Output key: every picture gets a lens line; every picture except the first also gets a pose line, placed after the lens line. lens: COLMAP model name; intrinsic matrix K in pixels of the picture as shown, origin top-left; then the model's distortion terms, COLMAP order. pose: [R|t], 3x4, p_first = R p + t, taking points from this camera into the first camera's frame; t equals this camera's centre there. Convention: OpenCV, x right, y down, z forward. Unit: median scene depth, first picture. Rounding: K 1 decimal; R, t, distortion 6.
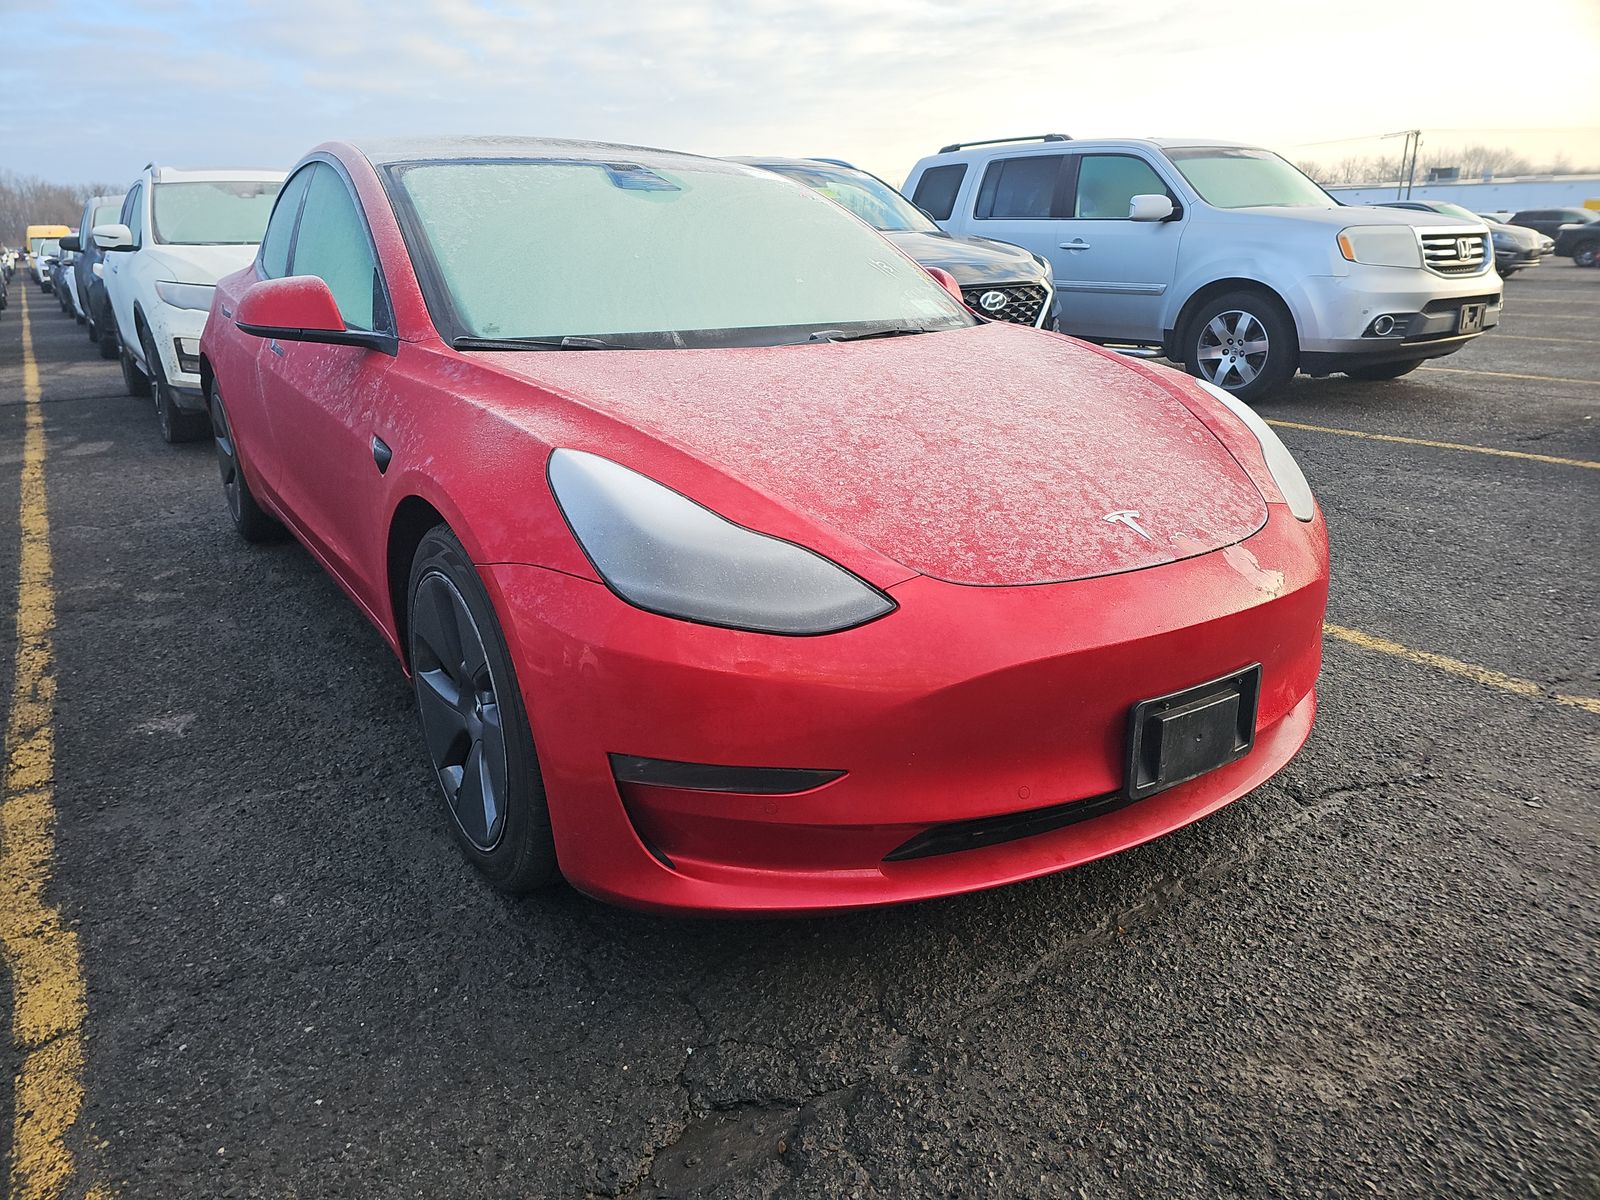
lens RADIAL K [[1065.7, 0, 765.2], [0, 1065.7, 582.5], [0, 0, 1]] dist [0.054073, -0.049666]
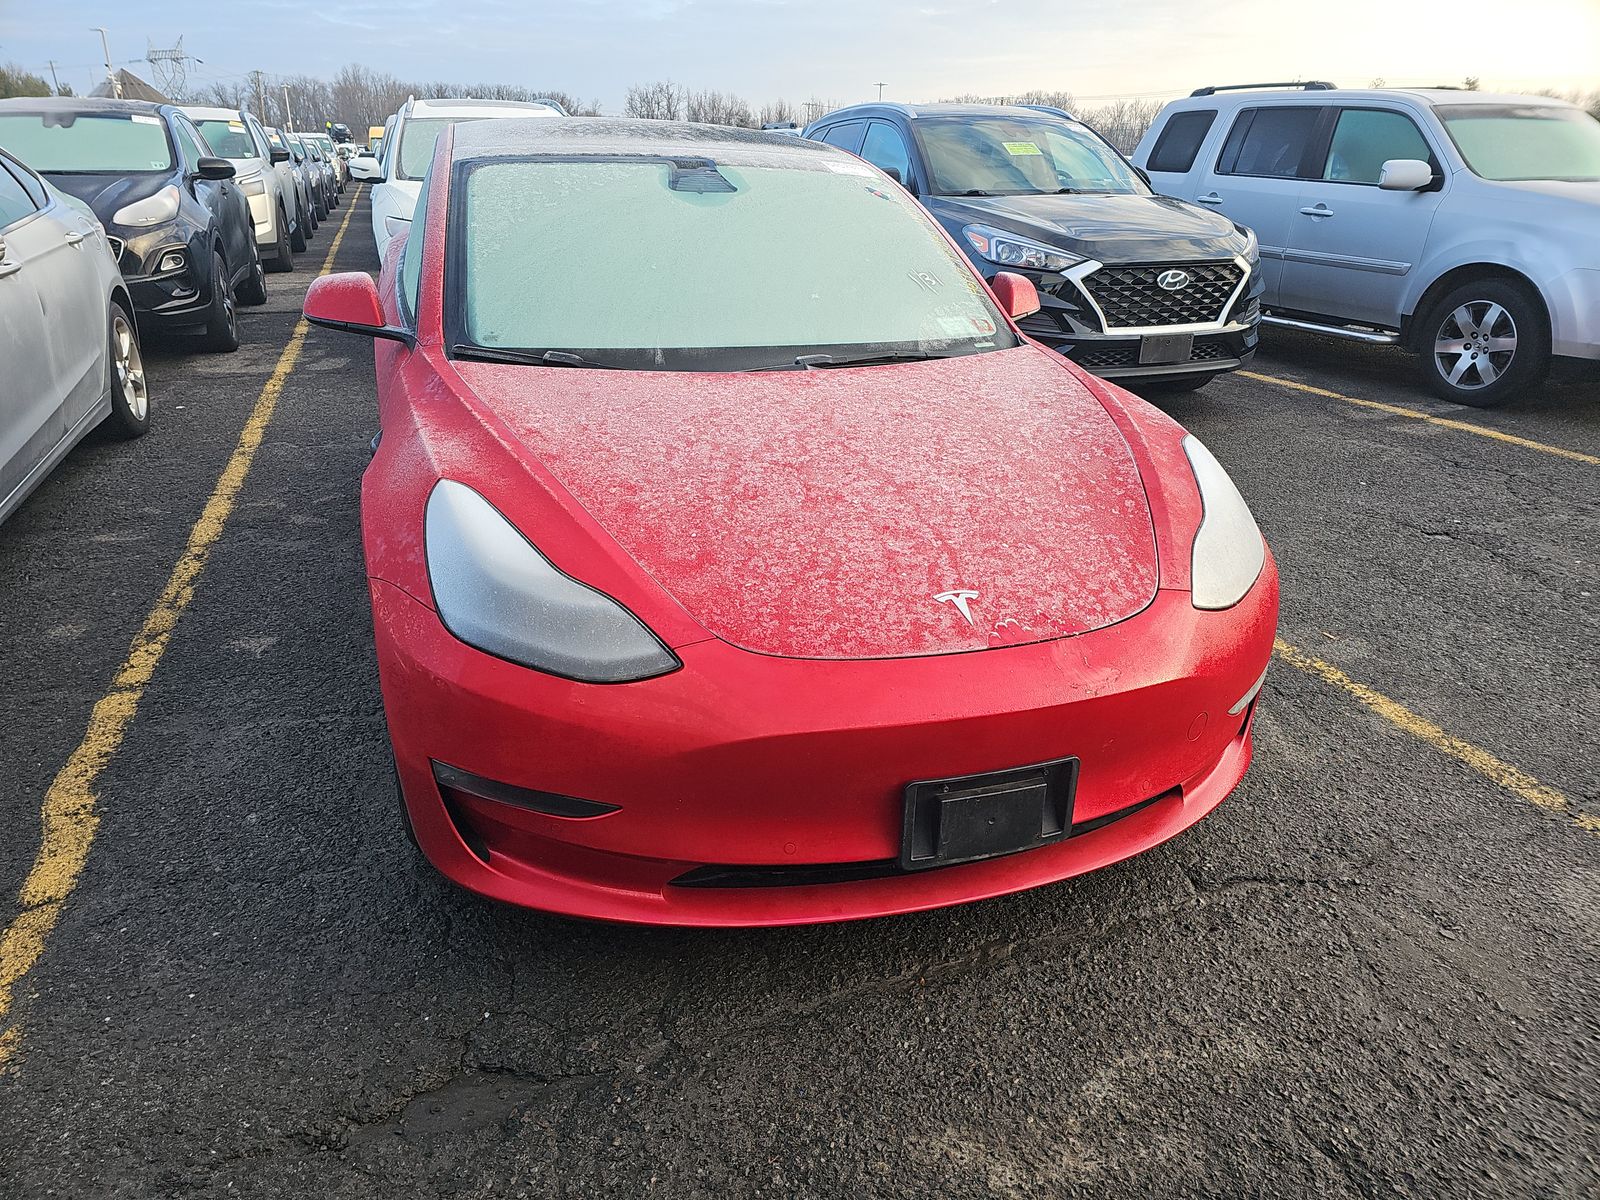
lens RADIAL K [[1061.3, 0, 776.8], [0, 1061.3, 603.2], [0, 0, 1]] dist [0.059896, -0.055681]
pose [[0.969453, 0.123236, -0.212068, 0.246434], [-0.104393, 0.989705, 0.097905, -0.088064], [0.221951, -0.072775, 0.972338, -0.015639]]
